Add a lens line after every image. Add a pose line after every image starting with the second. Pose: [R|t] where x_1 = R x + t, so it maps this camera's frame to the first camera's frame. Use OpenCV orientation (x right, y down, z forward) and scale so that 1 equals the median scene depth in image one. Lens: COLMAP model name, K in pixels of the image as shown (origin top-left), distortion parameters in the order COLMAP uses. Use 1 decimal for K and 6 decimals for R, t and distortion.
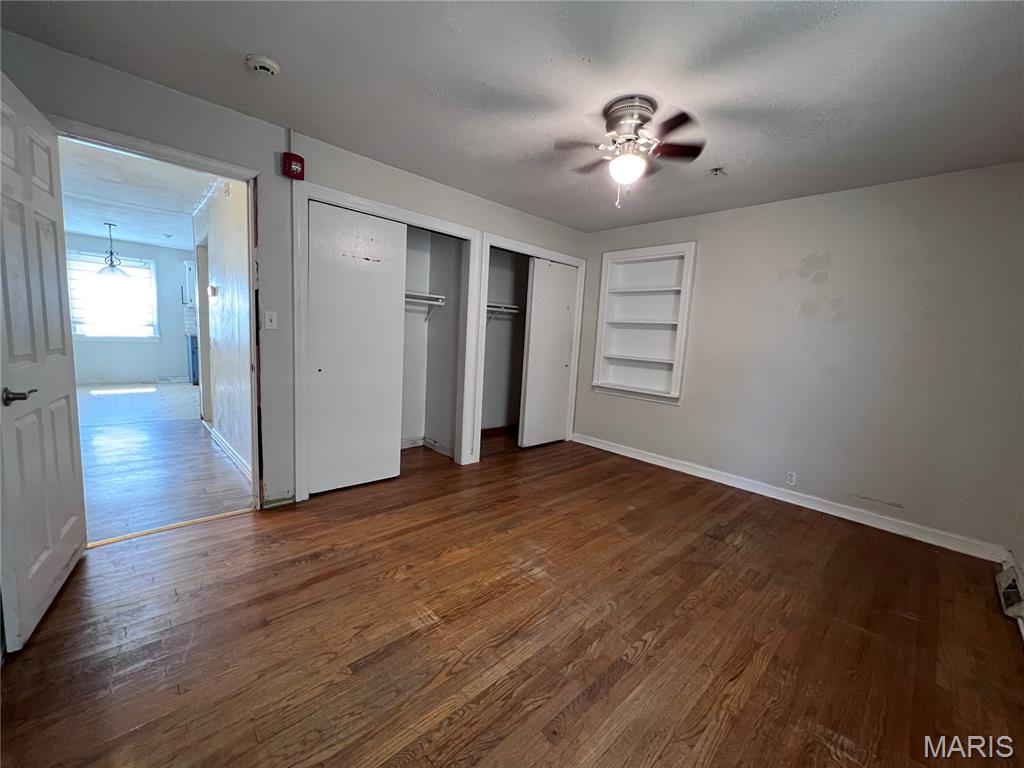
lens RADIAL K [[412.8, 0, 512.0], [0, 412.8, 384.0], [0, 0, 1]] dist [0.000857, -0.000001]
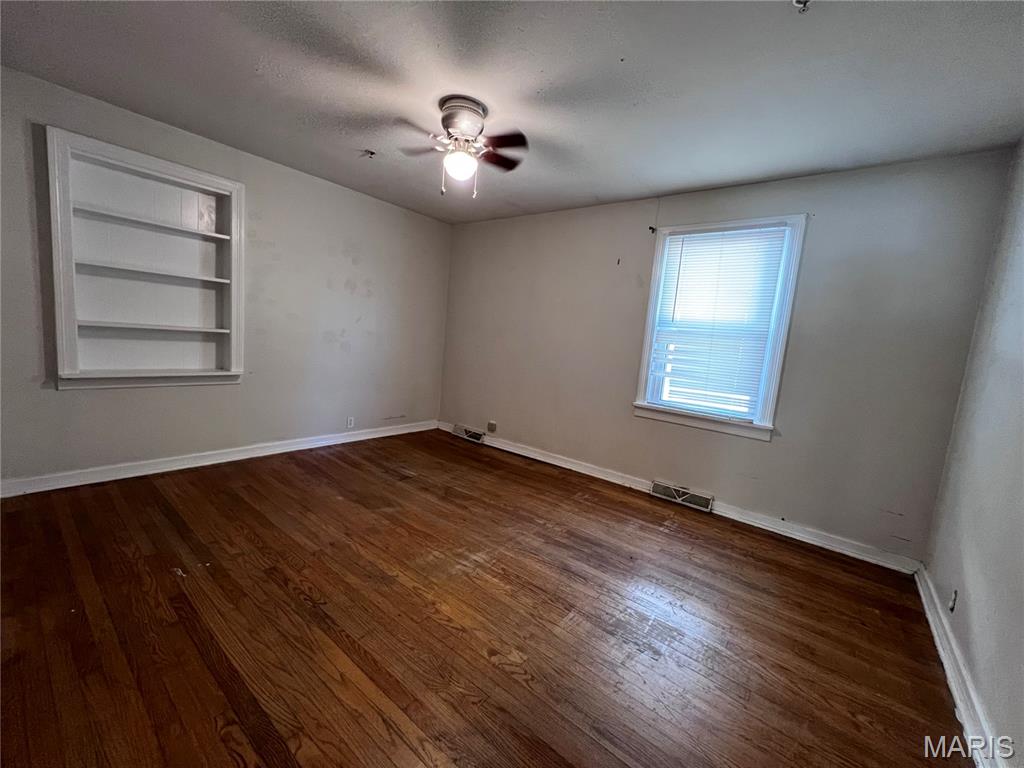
lens RADIAL K [[409.6, 0, 512.0], [0, 409.6, 384.0], [0, 0, 1]] dist [-0.000896, -0.000048]
pose [[-0.135227, -0.186566, 0.973091, -0.716073], [0.023942, 0.981210, 0.191450, -0.138122], [-0.990525, 0.049187, -0.128219, 0.845927]]
